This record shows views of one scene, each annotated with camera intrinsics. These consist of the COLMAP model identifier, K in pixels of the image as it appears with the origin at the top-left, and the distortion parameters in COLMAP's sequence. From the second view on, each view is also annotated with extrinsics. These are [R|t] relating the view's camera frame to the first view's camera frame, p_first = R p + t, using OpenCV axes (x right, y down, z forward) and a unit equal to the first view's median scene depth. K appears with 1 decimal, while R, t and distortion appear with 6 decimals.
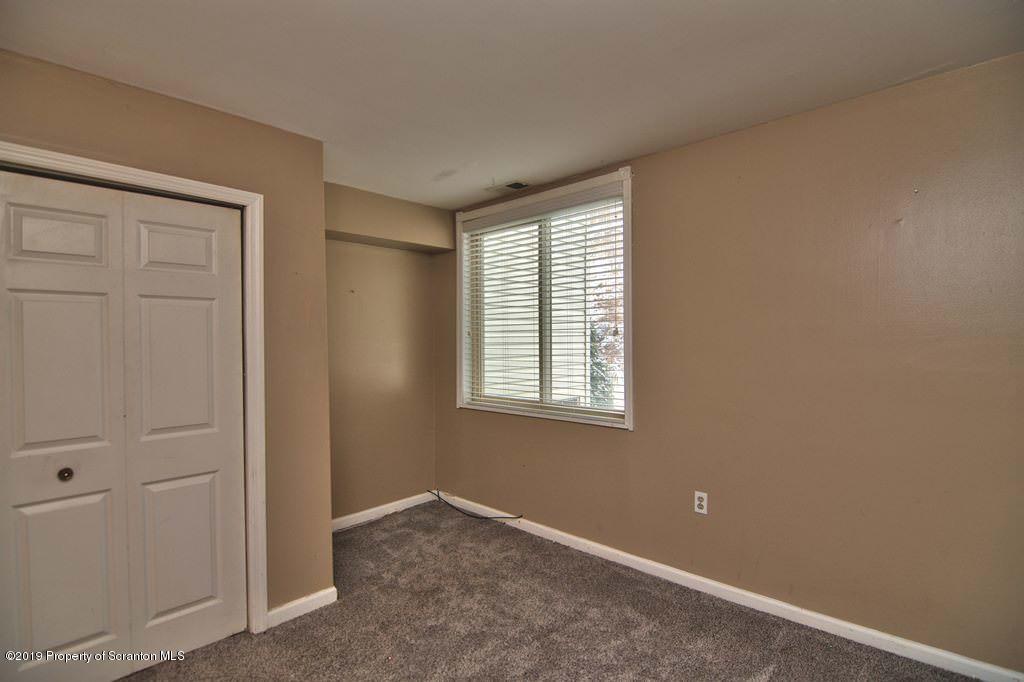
lens RADIAL K [[491.0, 0, 512.0], [0, 491.0, 341.0], [0, 0, 1]] dist [-0.007501, -0.009531]
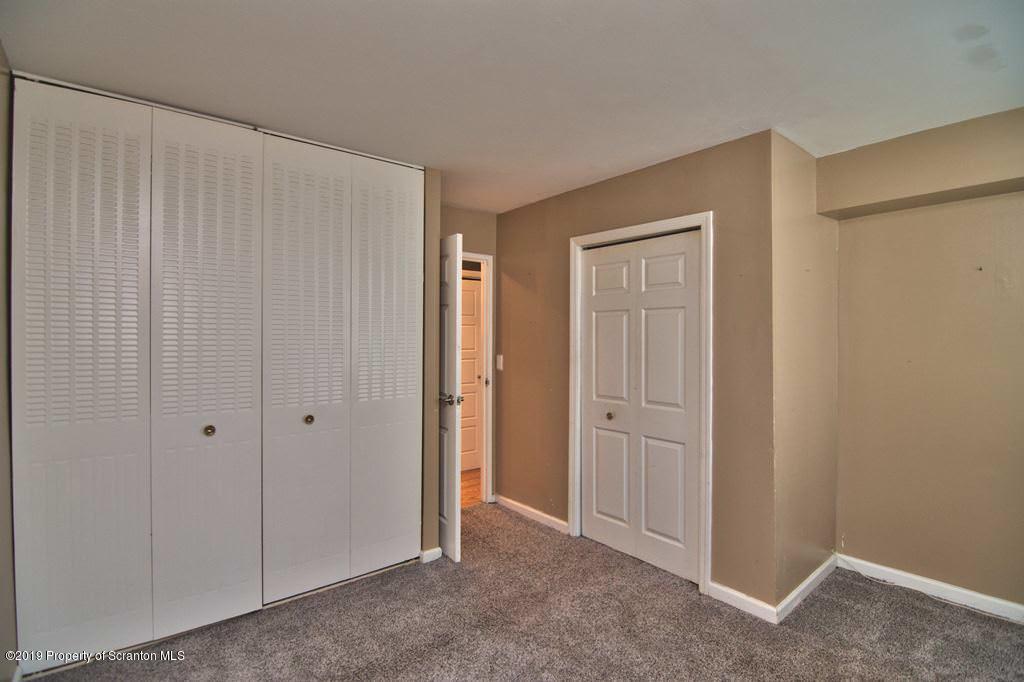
lens RADIAL K [[491.0, 0, 512.0], [0, 491.0, 341.0], [0, 0, 1]] dist [-0.007501, -0.009531]
pose [[-0.132320, 0.015308, -0.991089, 1.058944], [-0.003864, 0.999865, 0.015960, -0.023463], [0.991199, 0.005941, -0.132243, 1.096241]]
